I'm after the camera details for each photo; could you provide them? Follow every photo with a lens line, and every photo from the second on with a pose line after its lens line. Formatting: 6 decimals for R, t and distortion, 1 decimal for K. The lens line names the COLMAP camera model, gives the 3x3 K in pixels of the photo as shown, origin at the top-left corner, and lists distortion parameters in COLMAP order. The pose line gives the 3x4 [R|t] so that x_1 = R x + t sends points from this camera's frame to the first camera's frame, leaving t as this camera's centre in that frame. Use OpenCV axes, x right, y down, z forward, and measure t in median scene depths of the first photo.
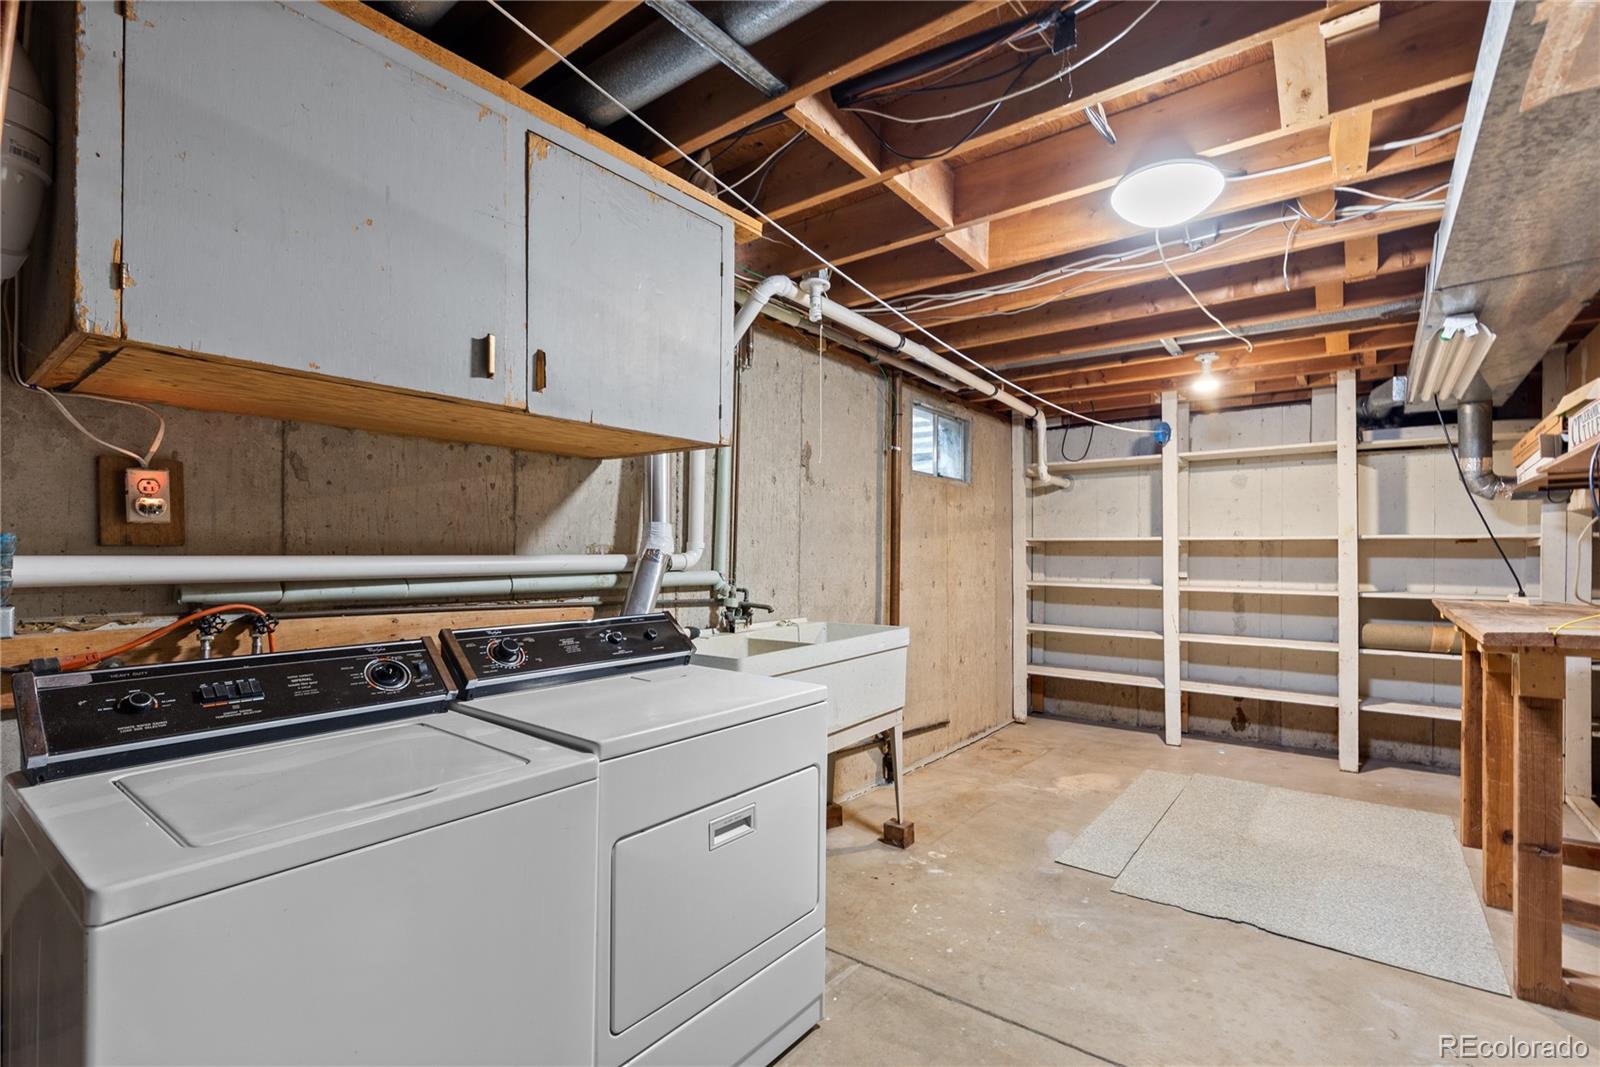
lens RADIAL K [[732.0, 0, 802.4], [0, 732.0, 552.3], [0, 0, 1]] dist [0.002879, -0.000718]
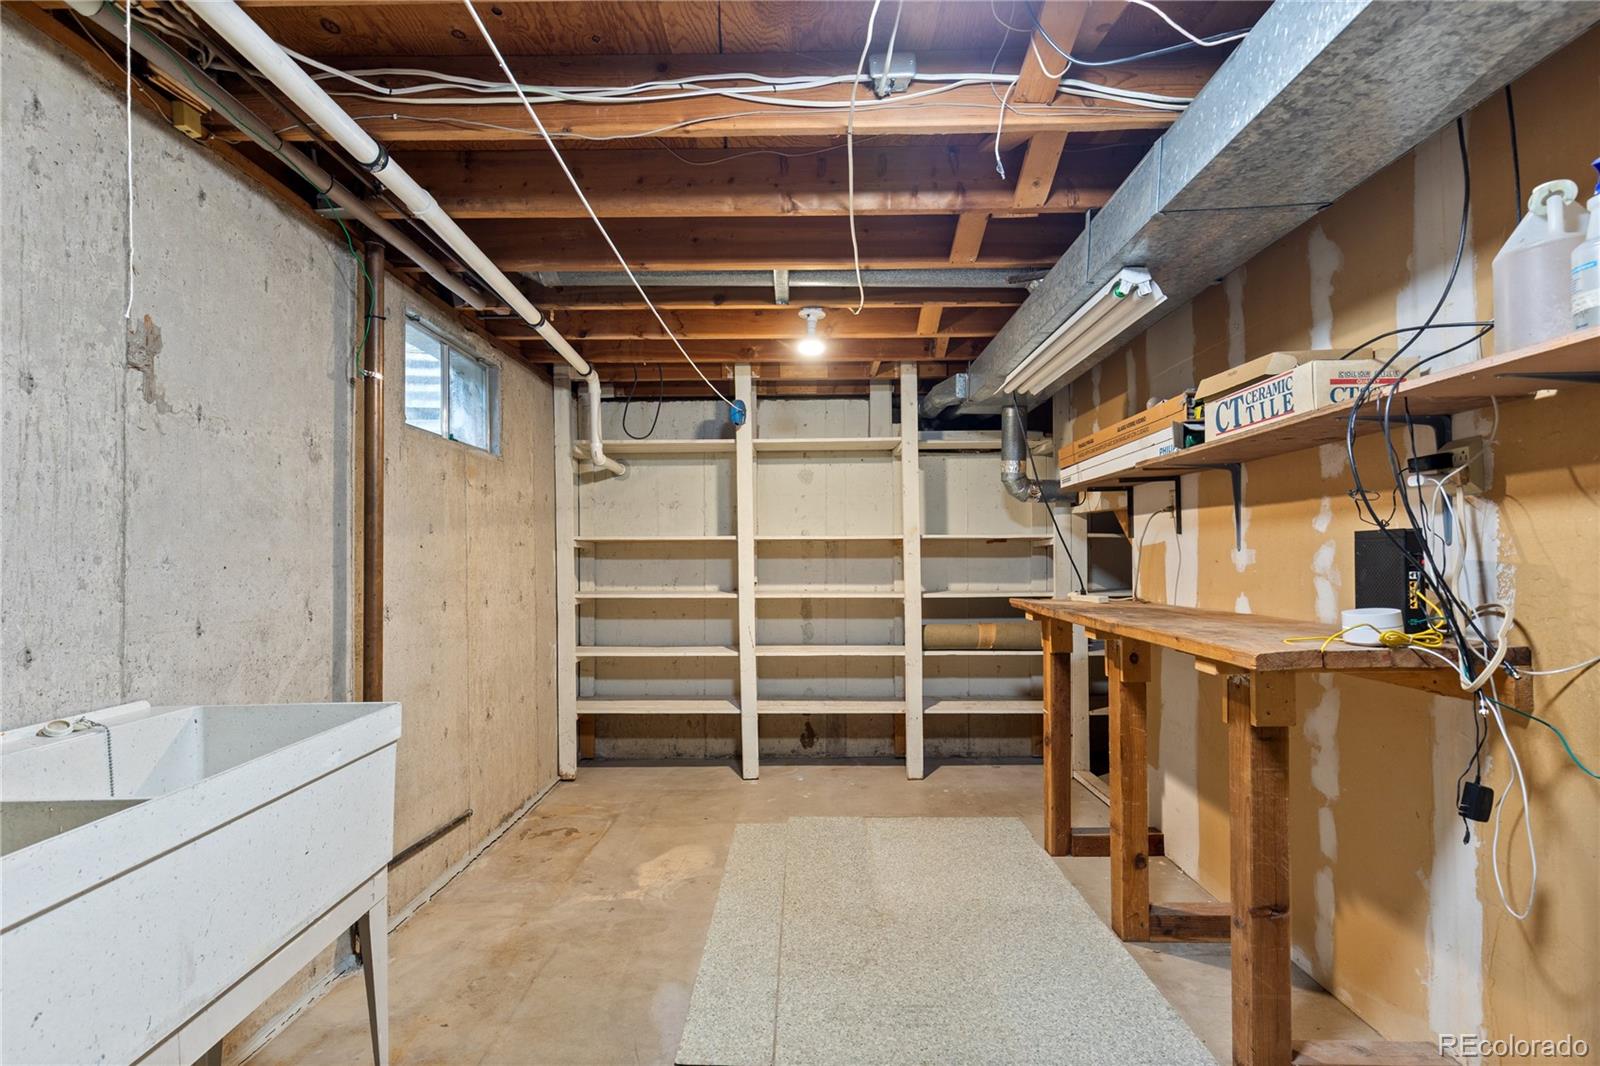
lens RADIAL K [[732.0, 0, 802.4], [0, 732.0, 551.8], [0, 0, 1]] dist [0.002879, -0.000718]
pose [[0.799507, -0.004889, 0.600637, 0.046042], [0.008418, 0.999960, -0.003065, 0.000938], [-0.600598, 0.007506, 0.799516, 0.306556]]
